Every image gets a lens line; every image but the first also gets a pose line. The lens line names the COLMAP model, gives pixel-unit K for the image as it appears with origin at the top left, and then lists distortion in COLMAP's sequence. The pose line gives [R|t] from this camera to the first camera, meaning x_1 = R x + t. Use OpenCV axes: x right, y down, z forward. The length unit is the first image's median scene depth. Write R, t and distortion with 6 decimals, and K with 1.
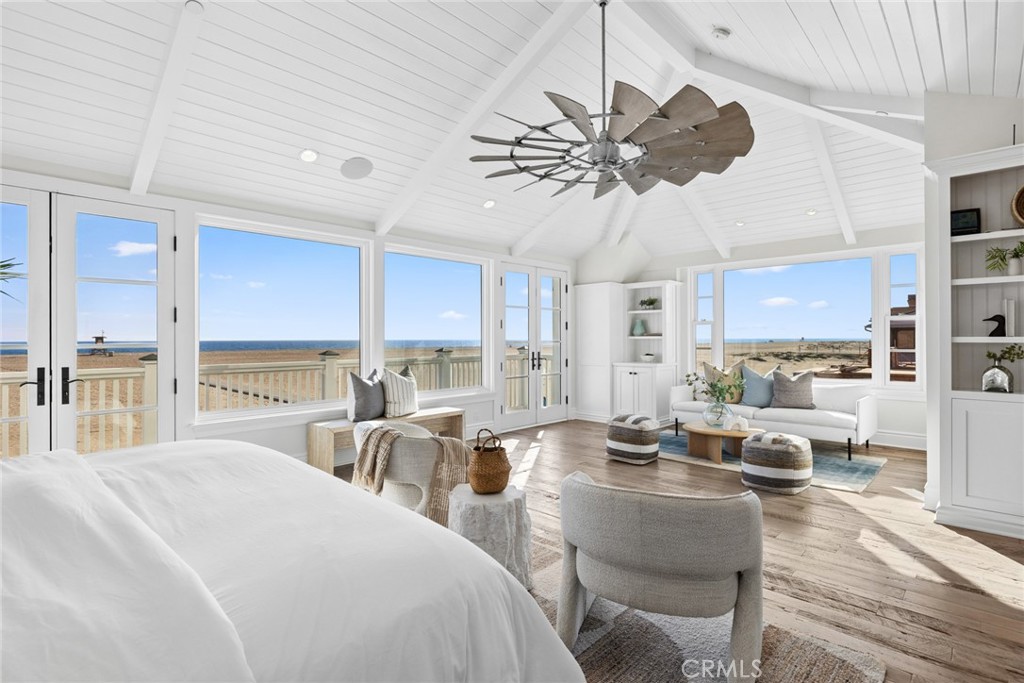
lens RADIAL K [[497.5, 0, 512.0], [0, 497.5, 341.5], [0, 0, 1]] dist [-0.001310, -0.000156]
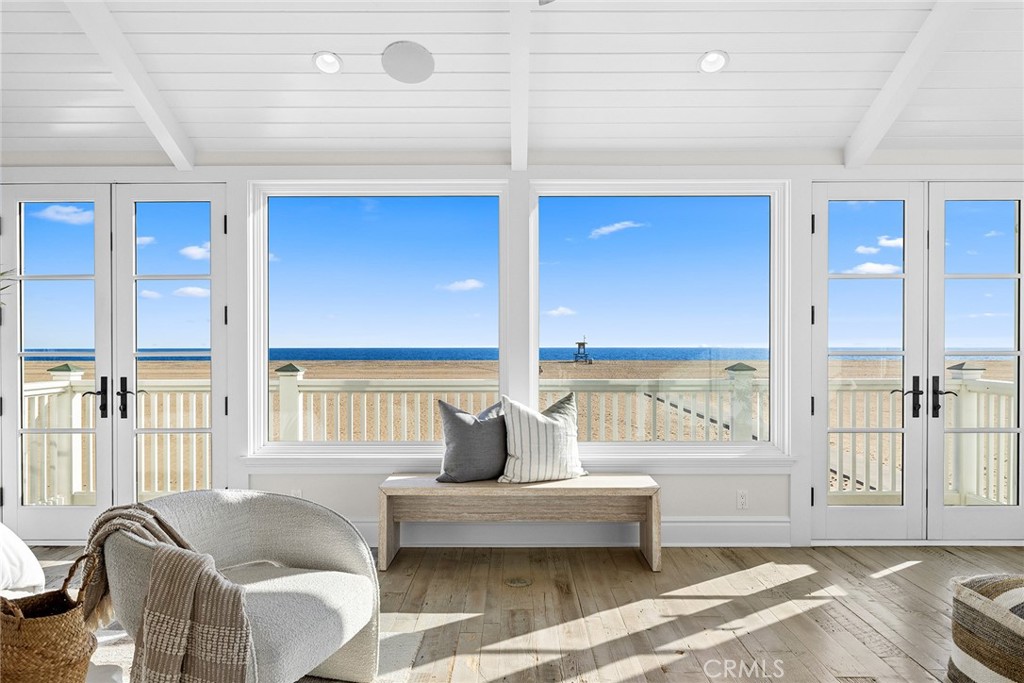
lens RADIAL K [[689.9, 0, 513.0], [0, 689.9, 351.5], [0, 0, 1]] dist [-0.002447, -0.003260]
pose [[0.688043, 0.008066, -0.725625, 0.335165], [-0.005343, 0.999967, 0.006049, -0.003723], [0.725650, -0.000285, 0.688064, 0.451349]]
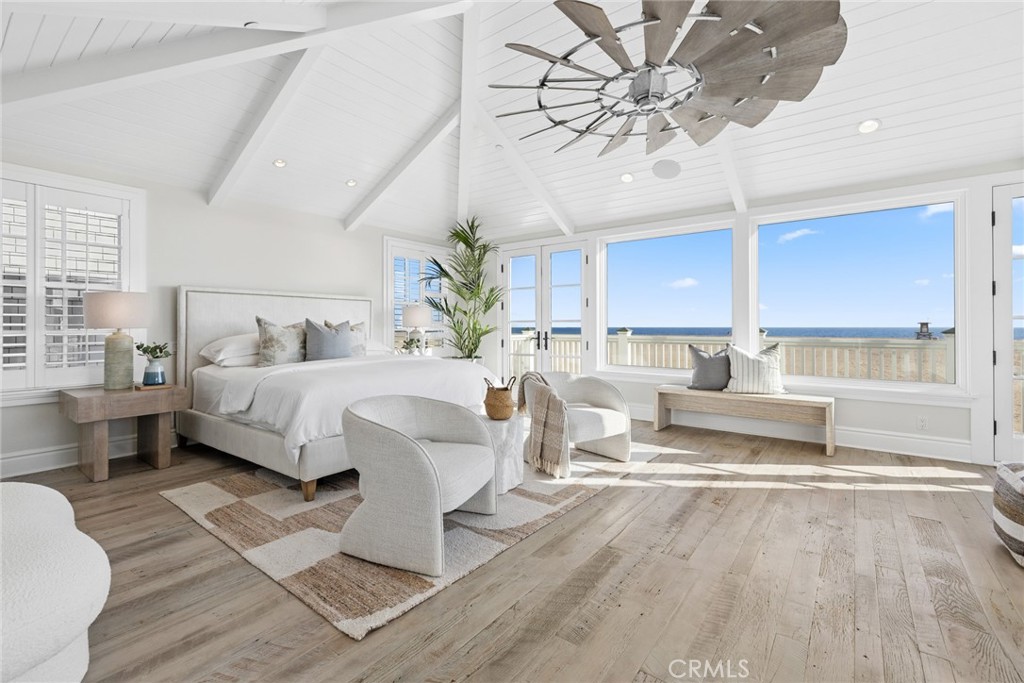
lens RADIAL K [[450.3, 0, 505.2], [0, 450.3, 324.3], [0, 0, 1]] dist [0.002550, 0.000030]
pose [[0.101349, -0.001675, -0.994850, 0.615680], [-0.005723, 0.999981, -0.002267, 0.019056], [0.994834, 0.005924, 0.101338, 0.449092]]
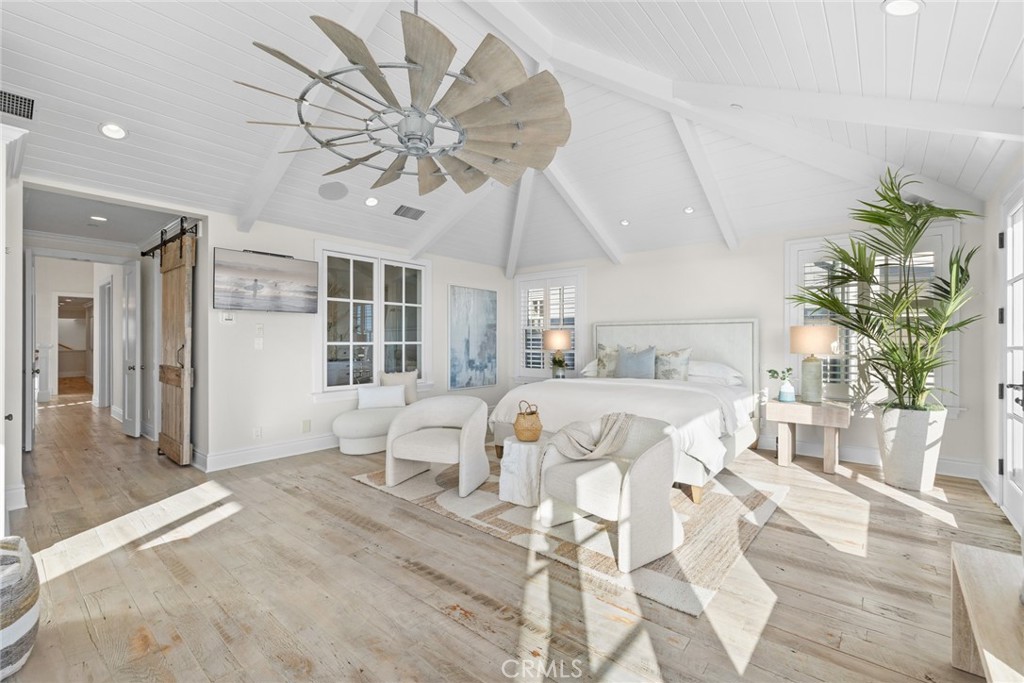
lens RADIAL K [[440.7, 0, 512.0], [0, 440.7, 341.5], [0, 0, 1]] dist [0.003164, 0.000278]
pose [[-0.998395, 0.003336, -0.056542, 0.042396], [0.002964, 0.999973, 0.006670, -0.006010], [0.056563, 0.006492, -0.998378, 1.184113]]
